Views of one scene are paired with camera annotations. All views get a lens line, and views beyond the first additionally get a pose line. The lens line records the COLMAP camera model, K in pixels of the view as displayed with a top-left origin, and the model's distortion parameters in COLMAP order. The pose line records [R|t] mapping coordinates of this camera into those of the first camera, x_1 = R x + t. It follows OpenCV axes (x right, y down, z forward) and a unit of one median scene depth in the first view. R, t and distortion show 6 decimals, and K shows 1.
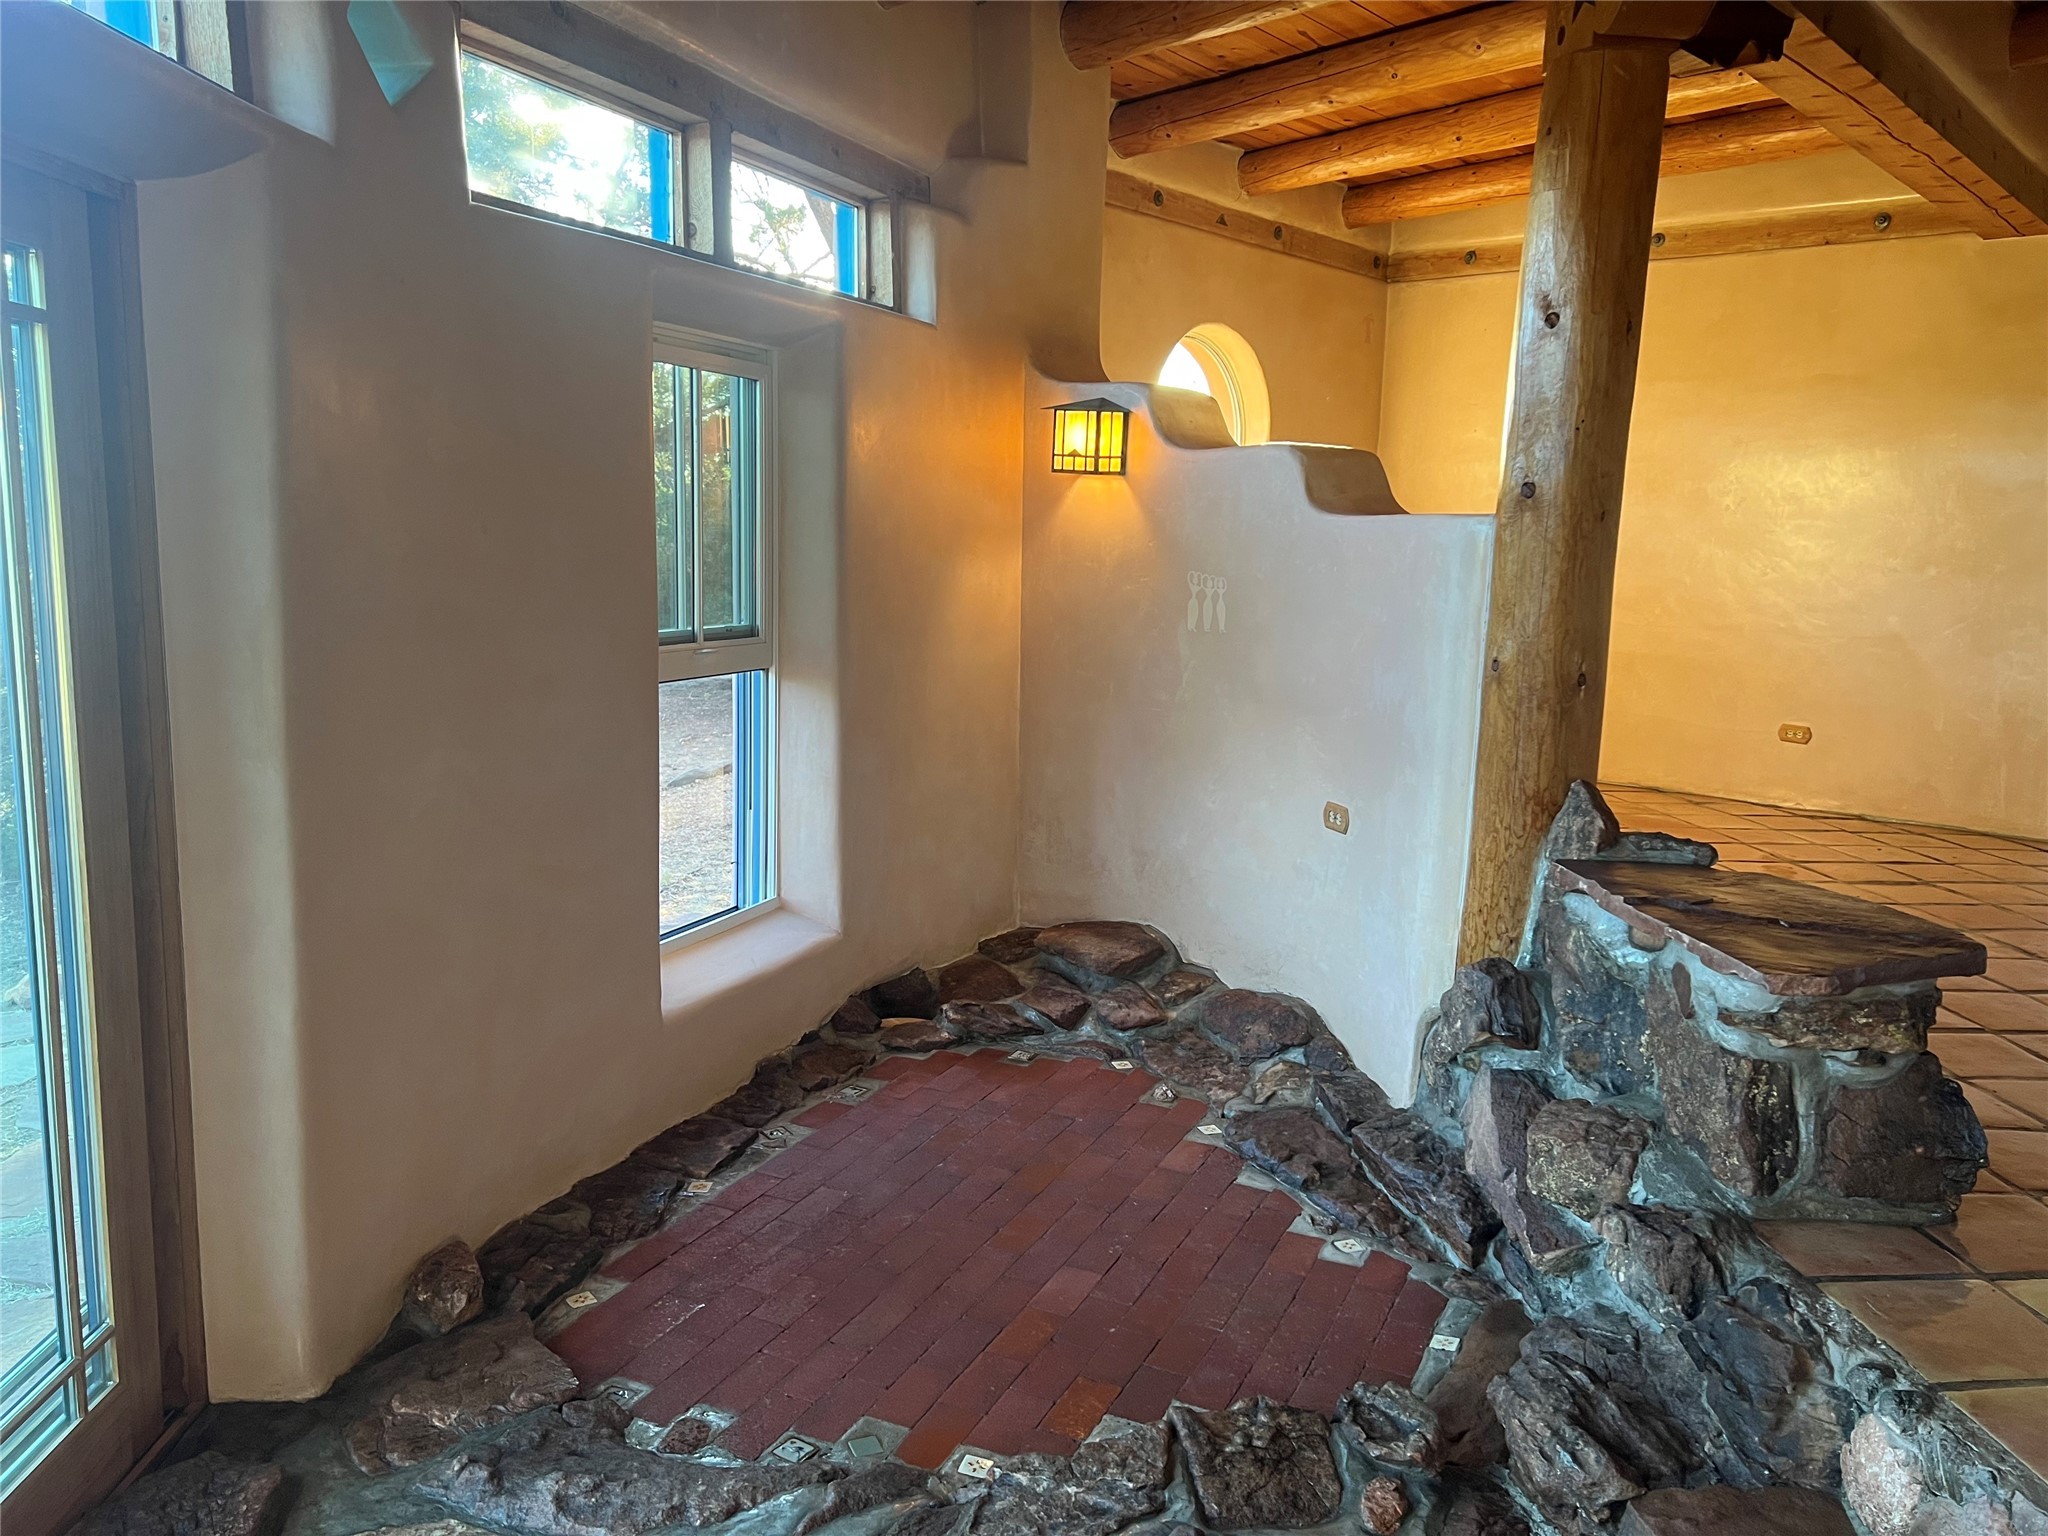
lens RADIAL K [[1532.4, 0, 1031.9], [0, 1532.4, 765.3], [0, 0, 1]] dist [0.068872, -0.078381]
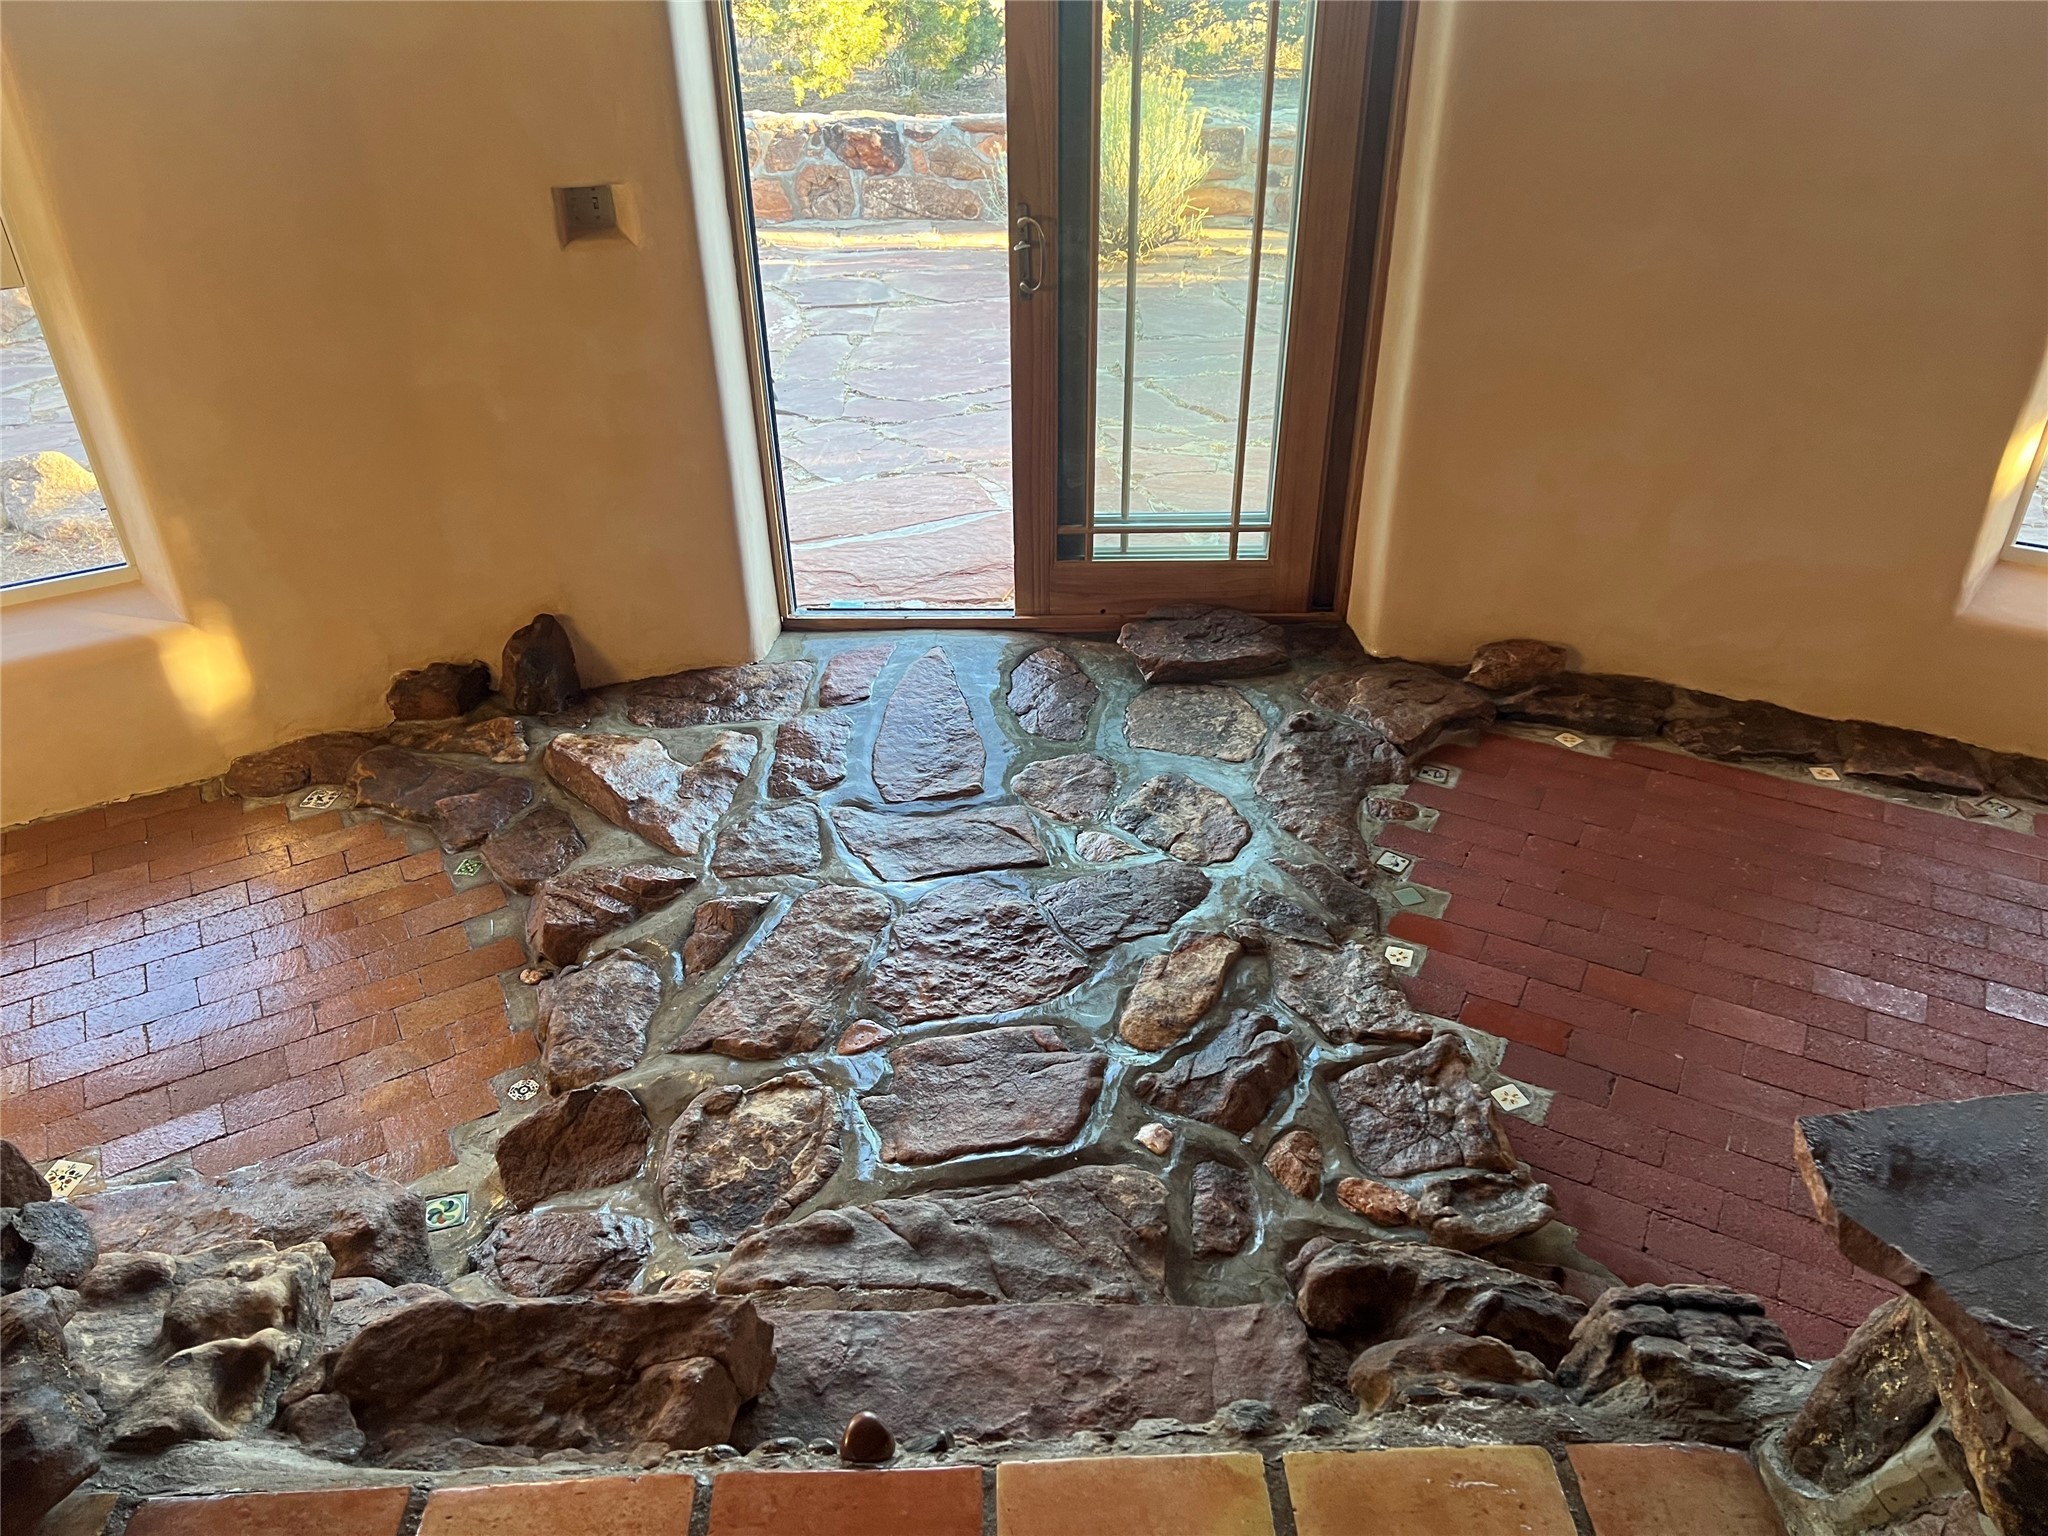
lens RADIAL K [[1532.4, 0, 1024.1], [0, 1532.4, 777.2], [0, 0, 1]] dist [0.068872, -0.078381]
pose [[-0.059884, 0.521106, -0.851389, 0.557834], [-0.146028, 0.839170, 0.523898, -0.137525], [0.987466, 0.155700, 0.025843, 0.424483]]
